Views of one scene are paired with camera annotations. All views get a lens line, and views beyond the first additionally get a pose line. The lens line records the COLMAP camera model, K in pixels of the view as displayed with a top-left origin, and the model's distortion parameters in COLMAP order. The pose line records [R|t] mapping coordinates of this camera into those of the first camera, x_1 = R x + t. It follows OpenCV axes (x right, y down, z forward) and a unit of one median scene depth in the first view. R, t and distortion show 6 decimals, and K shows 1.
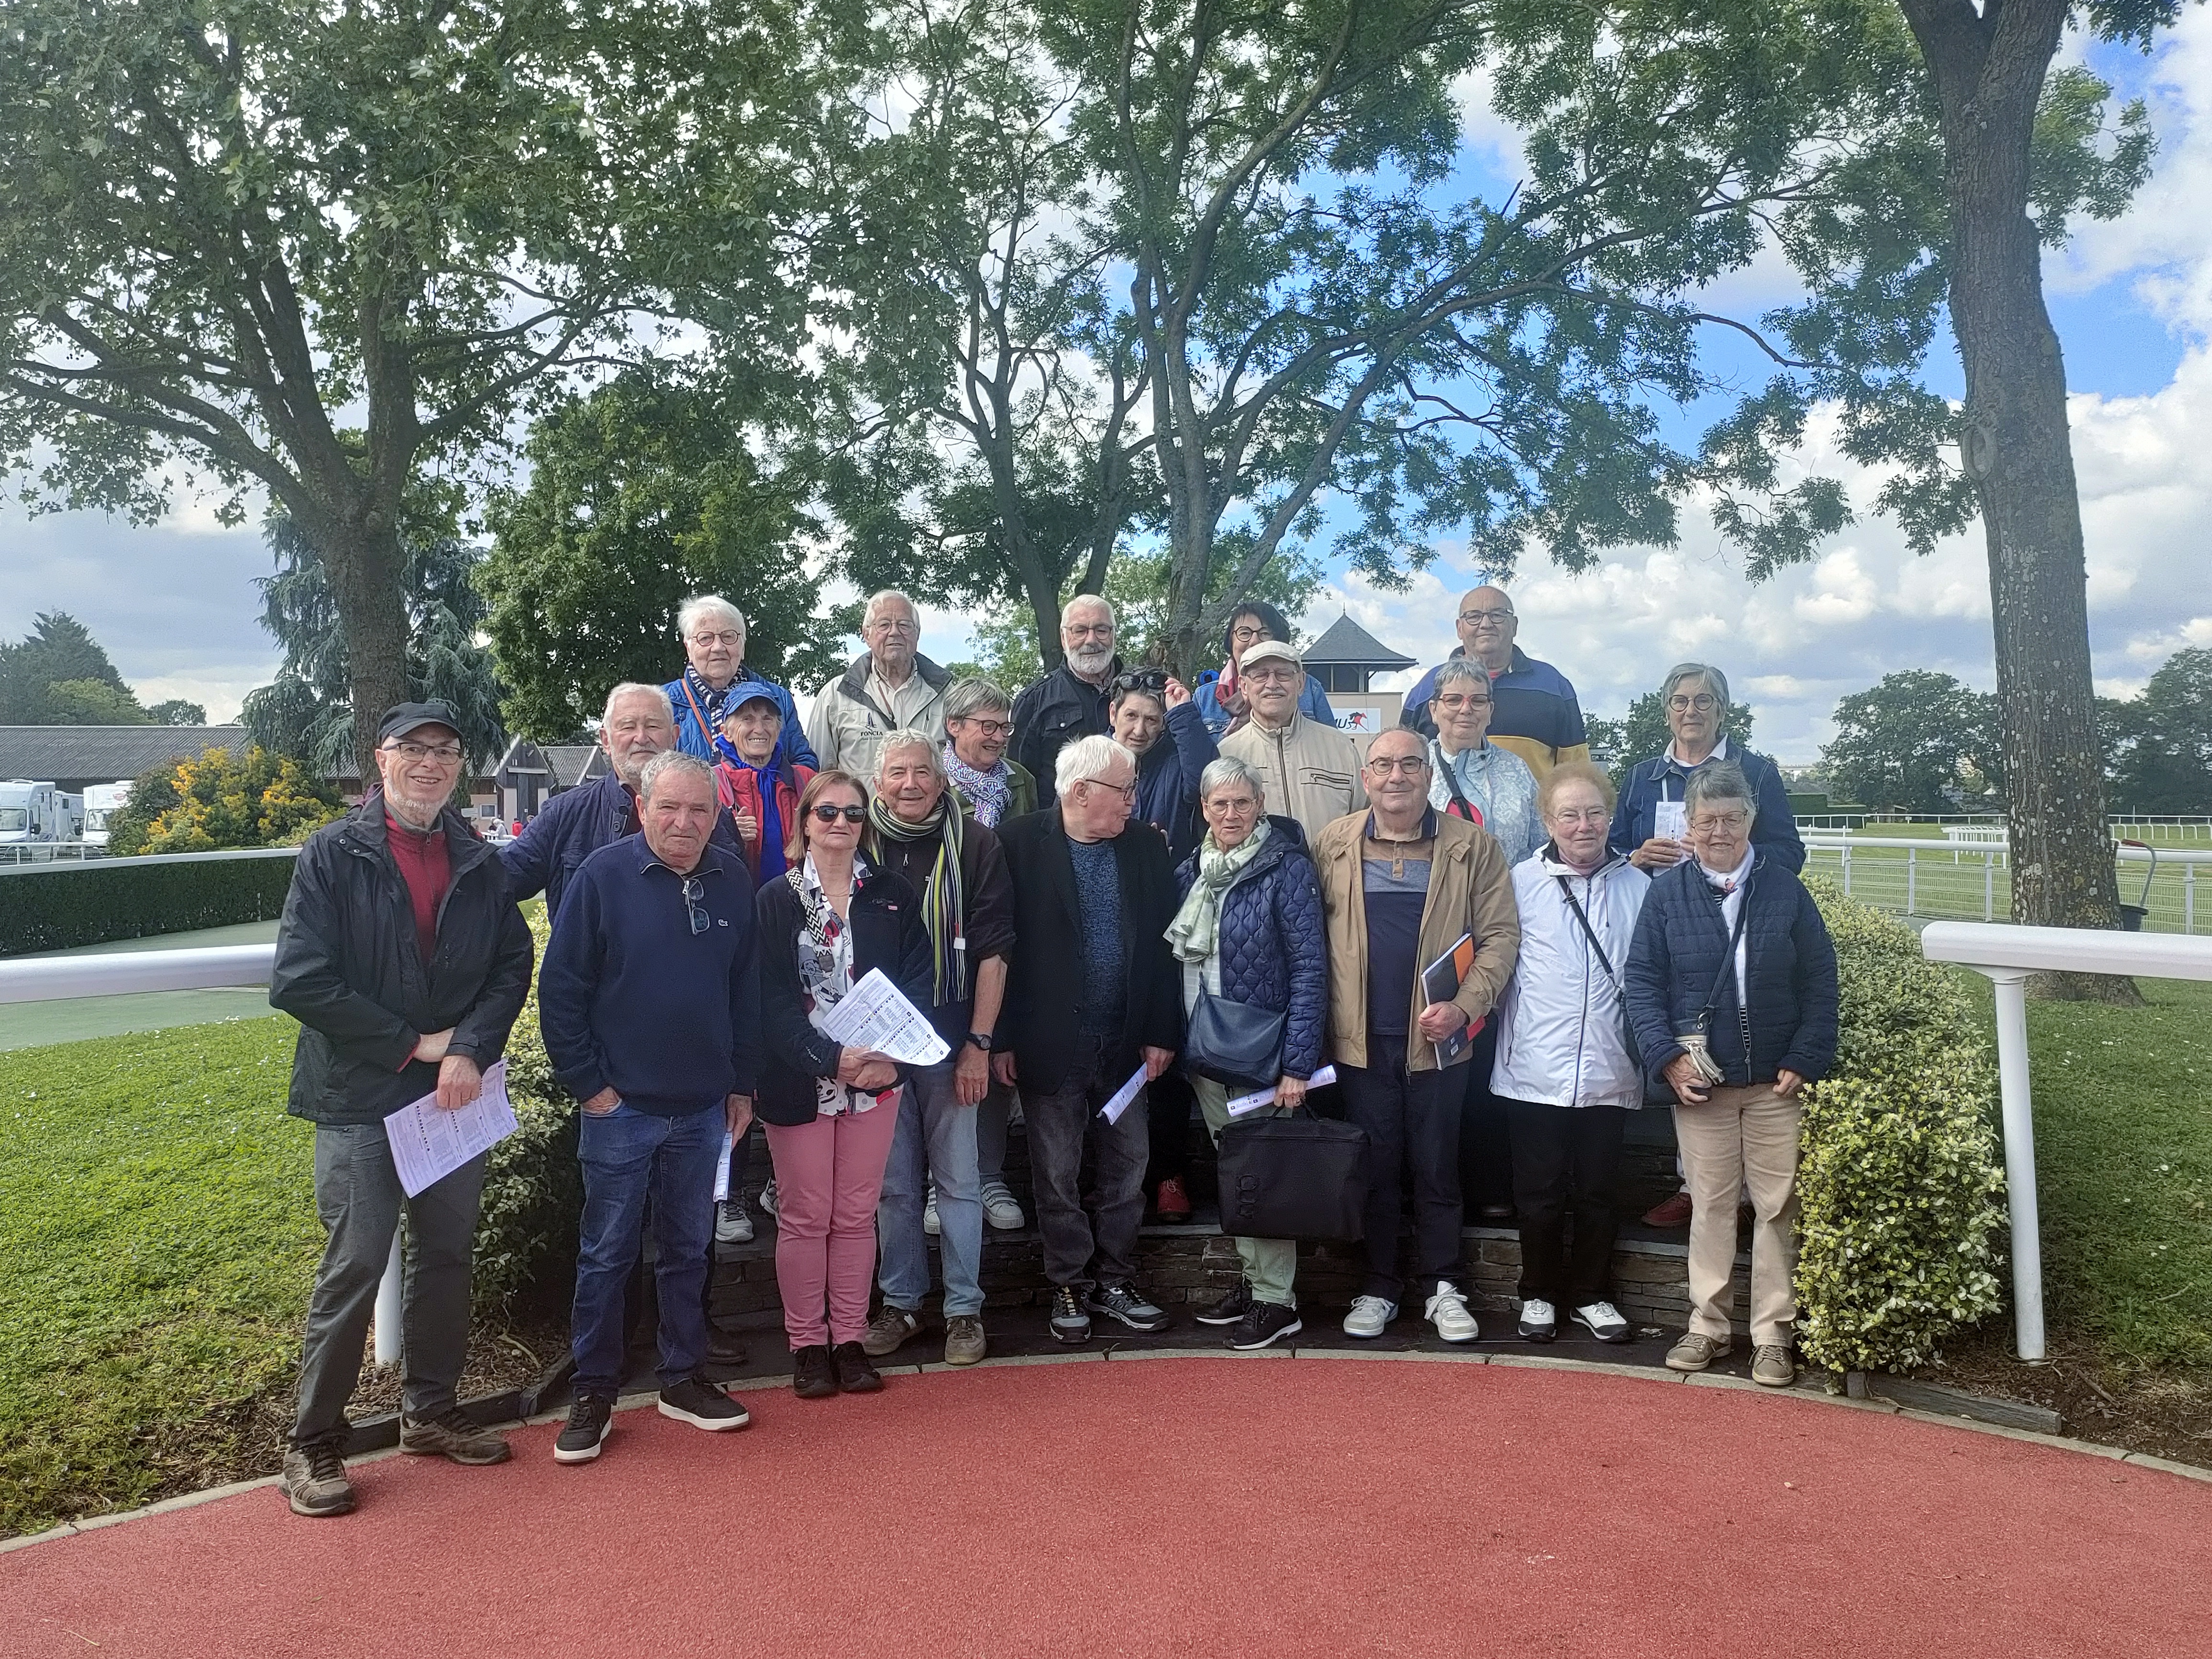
lens RADIAL K [[2061.4, 0, 1103.3], [0, 2061.4, 829.8], [0, 0, 1]] dist [0.013202, 0.000000]
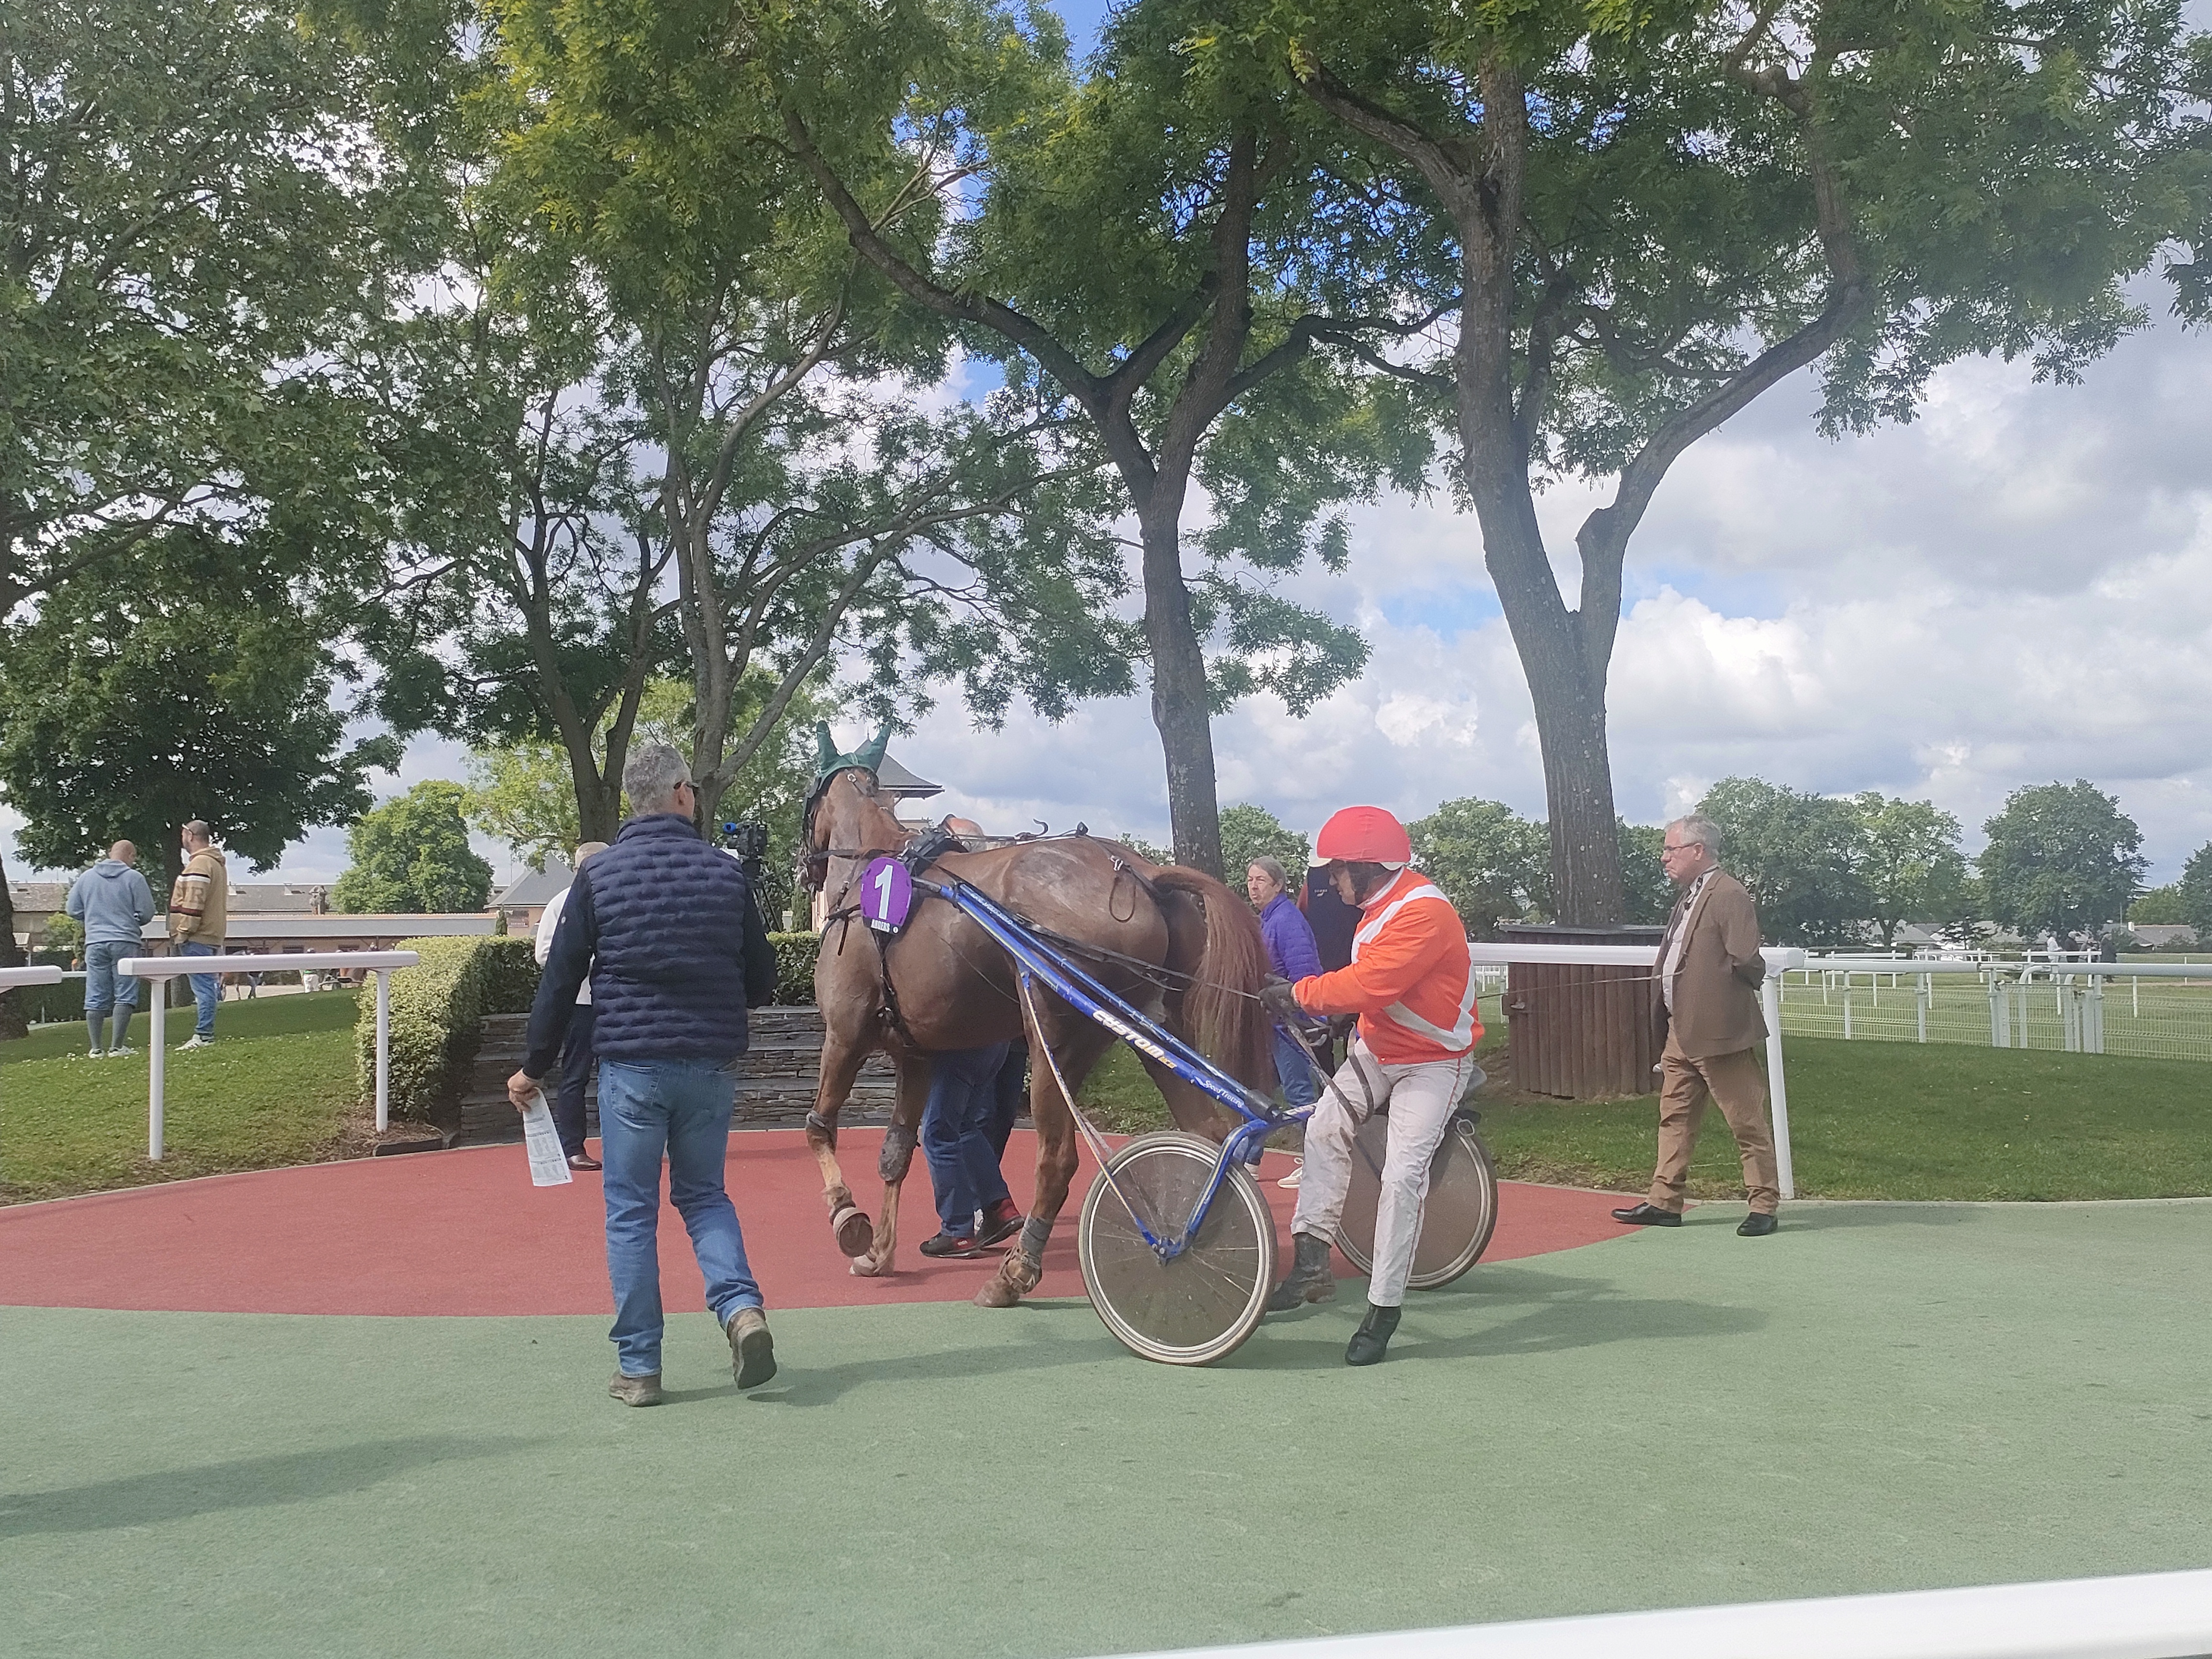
lens RADIAL K [[2396.4, 0, 1102.1], [0, 2396.4, 833.9], [0, 0, 1]] dist [0.101817, 0.000000]
pose [[0.979064, 0.004687, 0.203498, -0.014052], [0.007121, 0.998334, -0.057255, 0.011884], [-0.203427, 0.057506, 0.977400, -0.284632]]
